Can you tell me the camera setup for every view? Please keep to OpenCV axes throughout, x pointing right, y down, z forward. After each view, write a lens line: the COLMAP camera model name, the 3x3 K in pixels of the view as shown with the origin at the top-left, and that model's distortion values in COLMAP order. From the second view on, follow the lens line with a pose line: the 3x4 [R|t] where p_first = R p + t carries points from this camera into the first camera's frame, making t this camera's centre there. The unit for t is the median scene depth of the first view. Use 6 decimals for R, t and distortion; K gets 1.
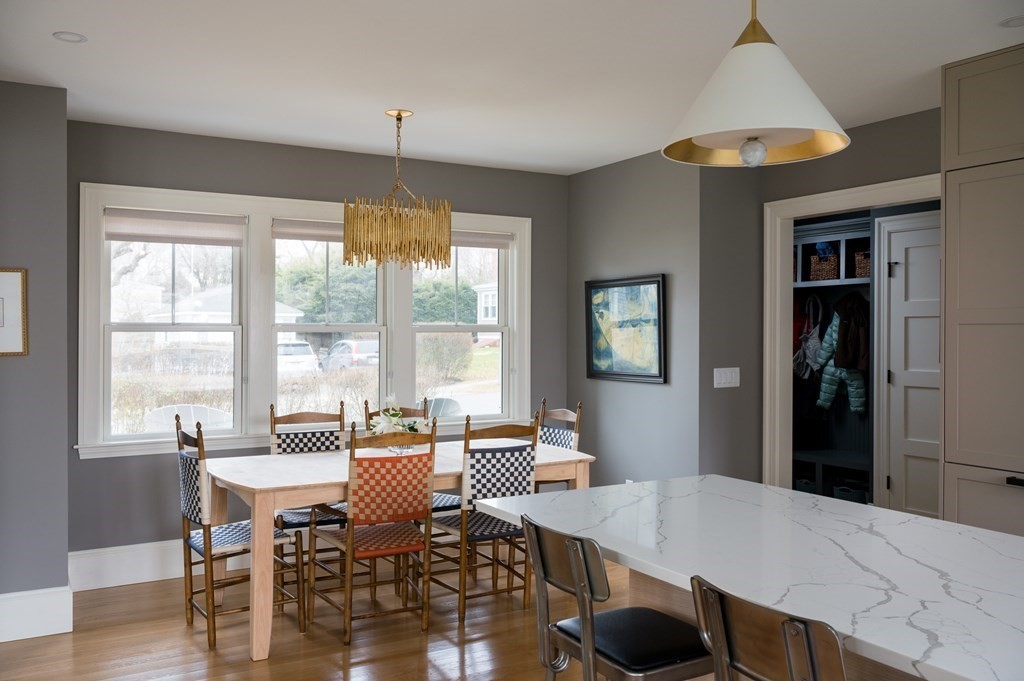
lens RADIAL K [[875.7, 0, 512.2], [0, 875.7, 337.3], [0, 0, 1]] dist [0.000869, 0.006299]
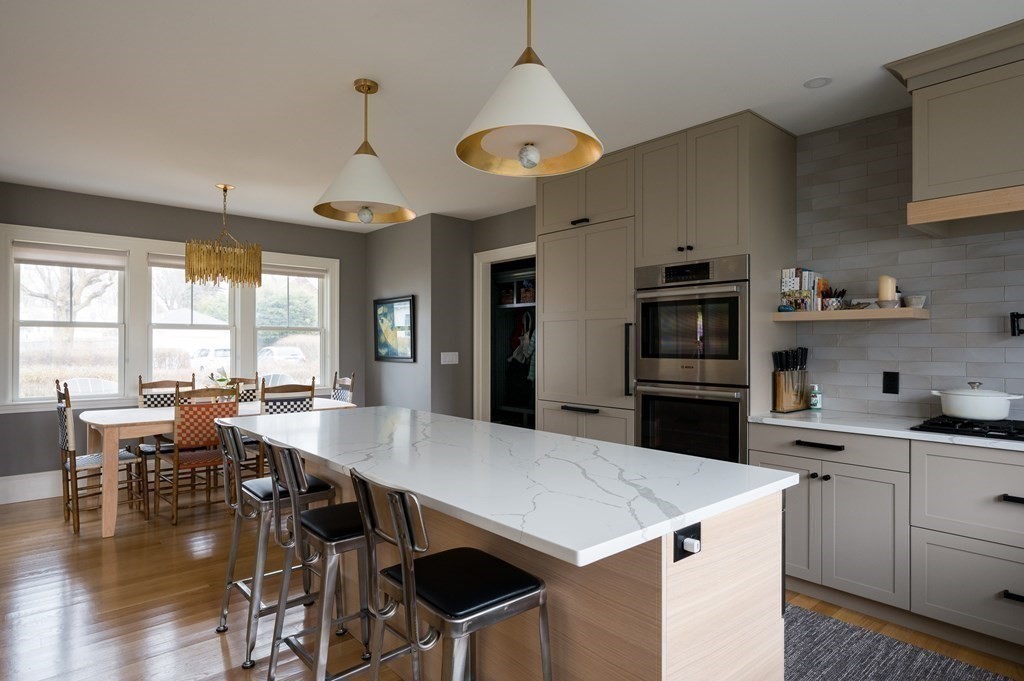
lens RADIAL K [[574.1, 0, 511.8], [0, 574.1, 345.4], [0, 0, 1]] dist [0.000604, -0.000662]
pose [[0.979776, 0.002071, 0.200086, 0.150236], [-0.001743, 0.999997, -0.001816, 0.025084], [-0.200089, 0.001430, 0.979777, -0.093035]]
